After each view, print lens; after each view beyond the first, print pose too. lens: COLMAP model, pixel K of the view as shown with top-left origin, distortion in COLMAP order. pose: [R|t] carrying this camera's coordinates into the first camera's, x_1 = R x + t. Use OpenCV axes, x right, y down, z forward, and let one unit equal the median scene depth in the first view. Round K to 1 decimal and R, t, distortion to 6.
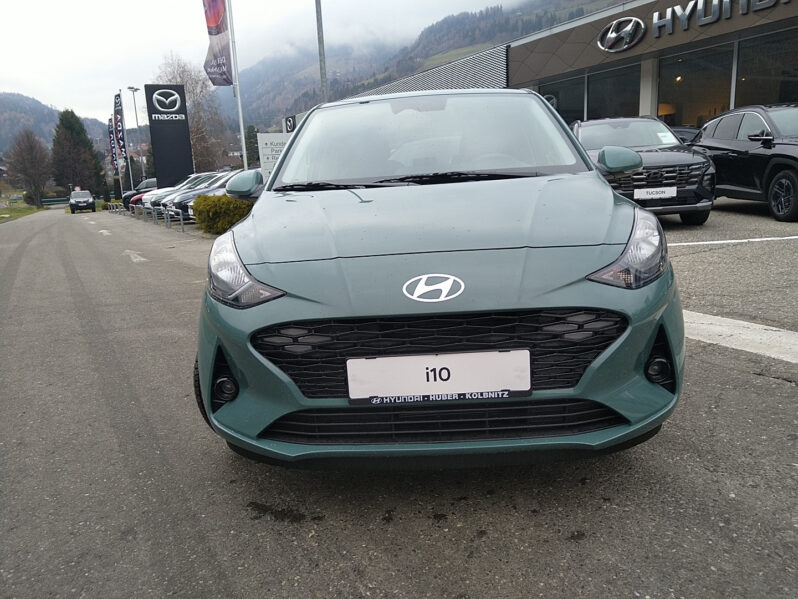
lens RADIAL K [[605.2, 0, 397.5], [0, 605.2, 303.2], [0, 0, 1]] dist [0.021354, -0.028470]
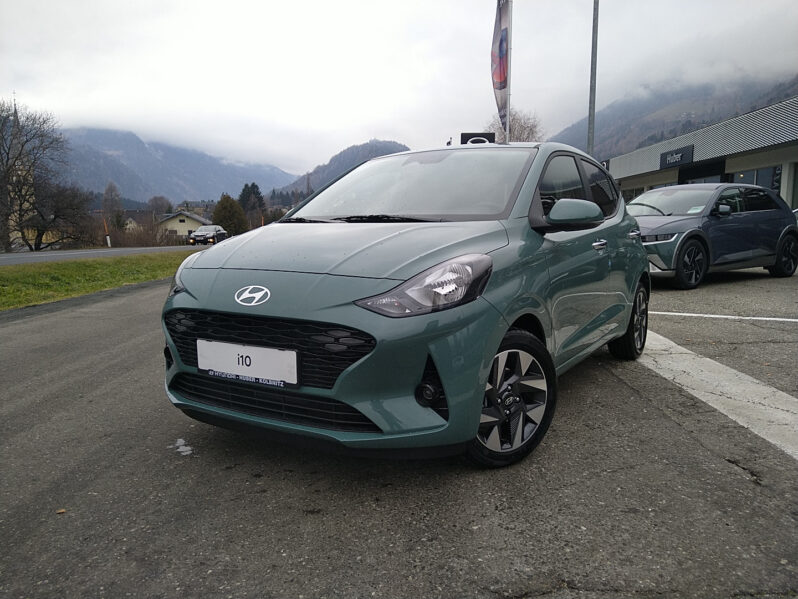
lens RADIAL K [[605.2, 0, 400.0], [0, 605.2, 295.1], [0, 0, 1]] dist [0.021354, -0.028470]
pose [[0.874350, 0.111745, -0.472255, 0.971730], [-0.149380, 0.987852, -0.042822, -0.017688], [0.461733, 0.107987, 0.880421, -0.030124]]
